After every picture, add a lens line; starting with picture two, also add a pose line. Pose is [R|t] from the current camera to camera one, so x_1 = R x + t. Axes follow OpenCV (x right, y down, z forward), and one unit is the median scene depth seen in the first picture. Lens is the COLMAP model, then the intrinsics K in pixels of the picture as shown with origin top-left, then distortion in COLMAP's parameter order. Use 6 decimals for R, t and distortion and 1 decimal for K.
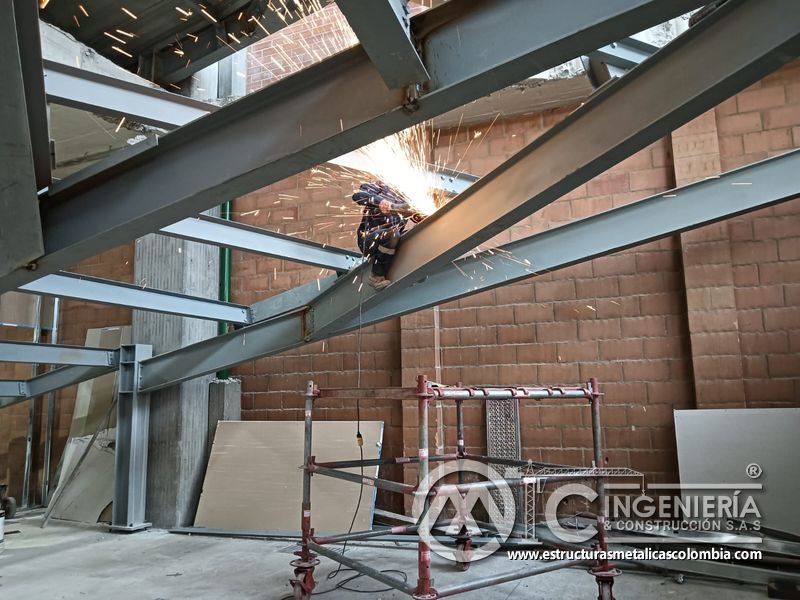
lens RADIAL K [[630.1, 0, 402.4], [0, 630.1, 294.4], [0, 0, 1]] dist [0.081916, -0.180041]
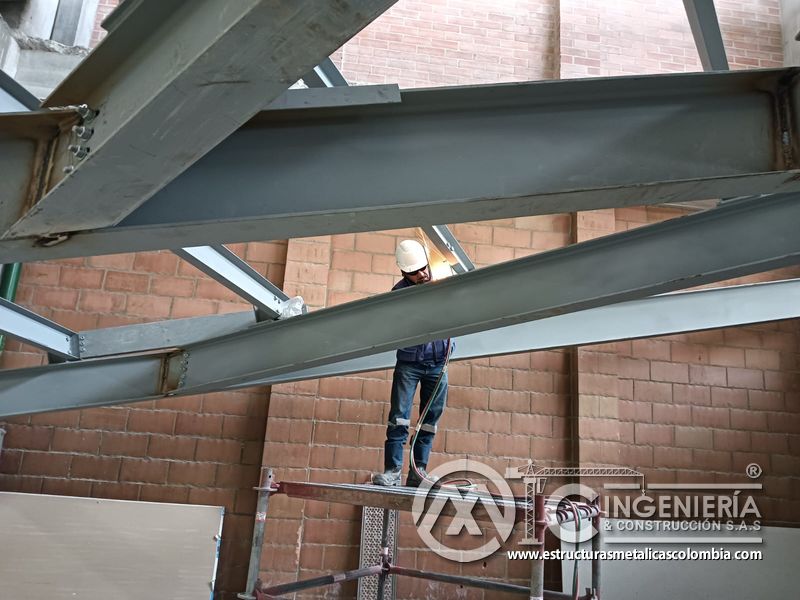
lens RADIAL K [[631.0, 0, 402.5], [0, 631.0, 296.6], [0, 0, 1]] dist [0.058581, -0.105045]
pose [[0.866006, 0.199826, 0.458370, -0.273883], [-0.161228, 0.979308, -0.122317, 0.007569], [-0.473328, 0.032025, 0.880304, 0.211567]]
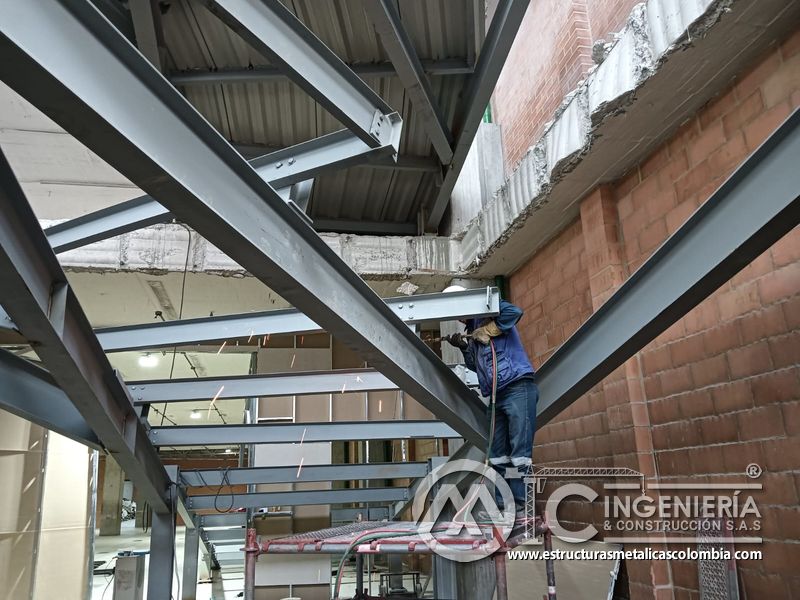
lens RADIAL K [[635.0, 0, 400.3], [0, 635.0, 295.6], [0, 0, 1]] dist [0.042935, -0.081823]
pose [[0.560005, -0.238120, -0.793532, 0.591491], [0.155602, 0.970991, -0.181561, -0.006792], [0.813746, -0.021800, 0.580812, 0.319567]]
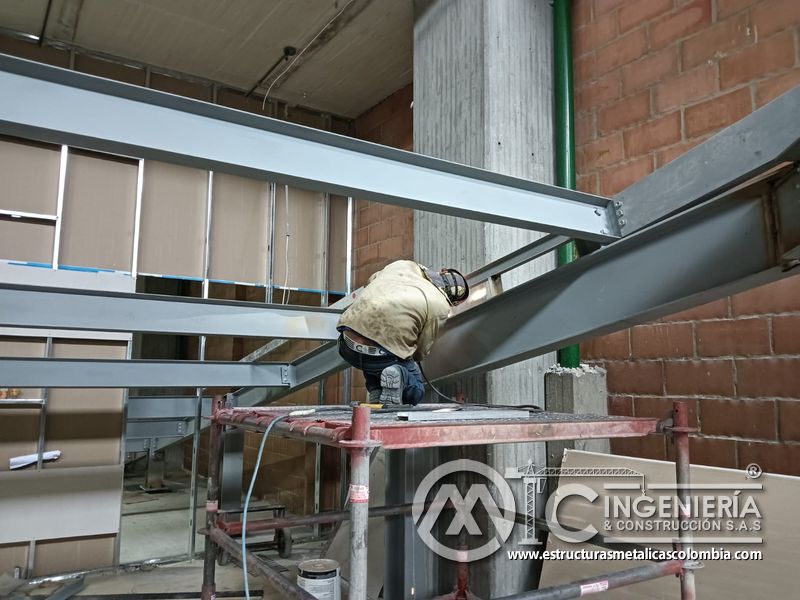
lens RADIAL K [[631.0, 0, 402.5], [0, 631.0, 296.6], [0, 0, 1]] dist [0.058581, -0.105045]
pose [[0.842001, -0.042153, -0.537826, -0.141044], [0.060070, 0.998069, 0.015818, 0.072143], [0.536120, -0.045626, 0.842908, 0.592244]]
